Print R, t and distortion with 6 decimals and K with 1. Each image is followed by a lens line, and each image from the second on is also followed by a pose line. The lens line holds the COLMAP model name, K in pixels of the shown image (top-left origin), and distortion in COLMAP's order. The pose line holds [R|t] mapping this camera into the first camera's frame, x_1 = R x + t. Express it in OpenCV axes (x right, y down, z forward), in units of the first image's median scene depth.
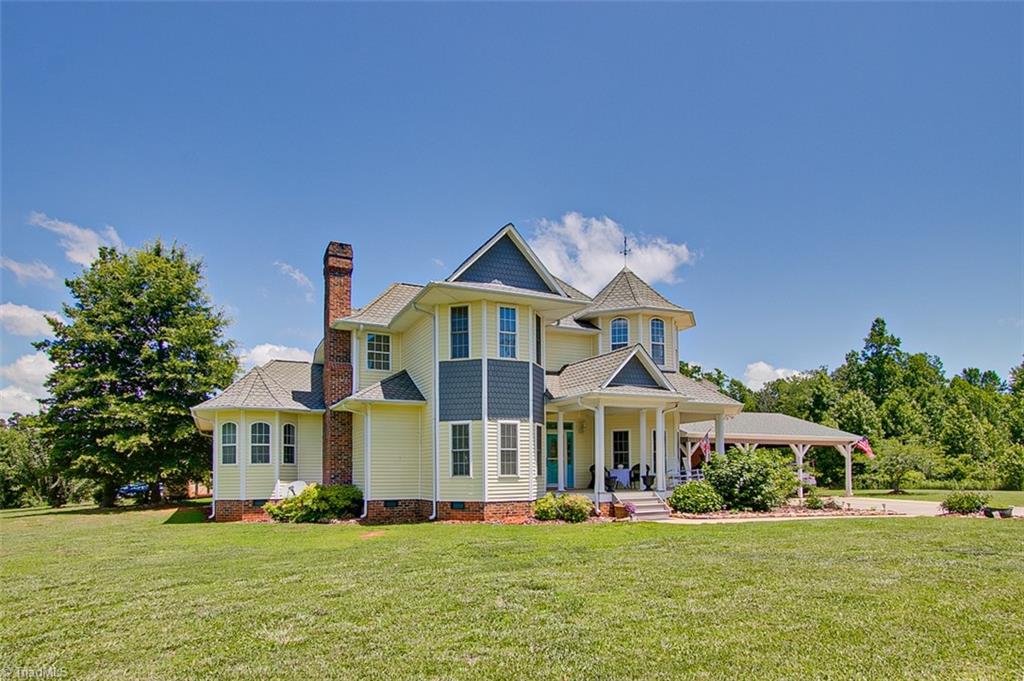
lens RADIAL K [[616.4, 0, 512.0], [0, 616.4, 340.5], [0, 0, 1]] dist [0.000989, 0.000201]
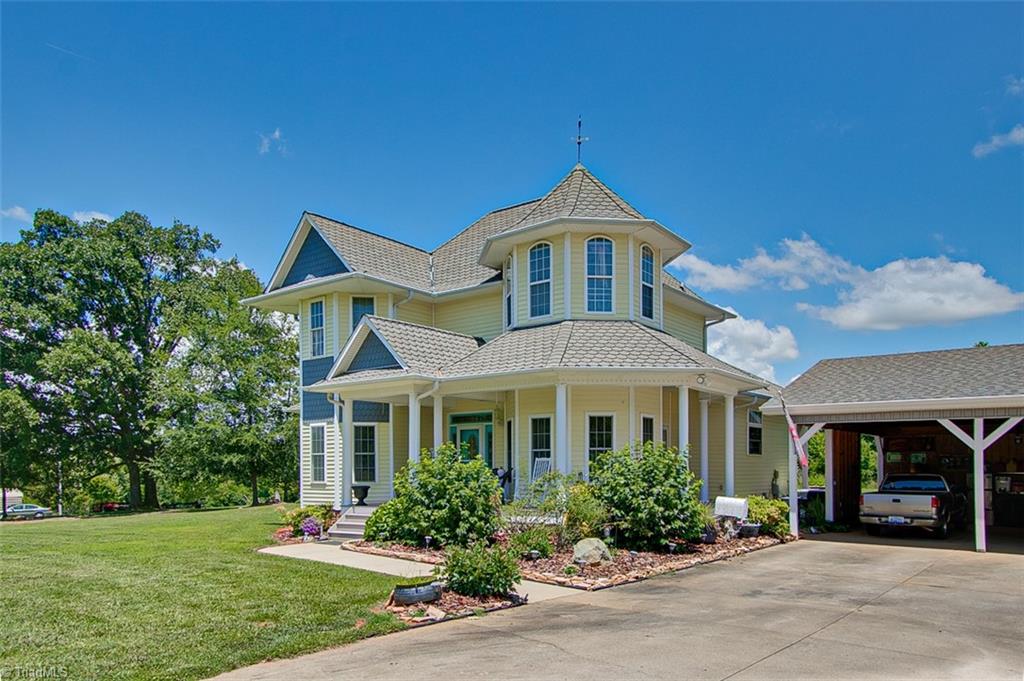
lens RADIAL K [[735.8, 0, 512.0], [0, 735.8, 340.5], [0, 0, 1]] dist [0.000075, 0.000434]
pose [[0.456391, -0.148418, -0.877314, 1.084269], [0.186988, 0.979970, -0.068510, 0.133689], [0.869910, -0.132780, 0.475002, 0.719846]]
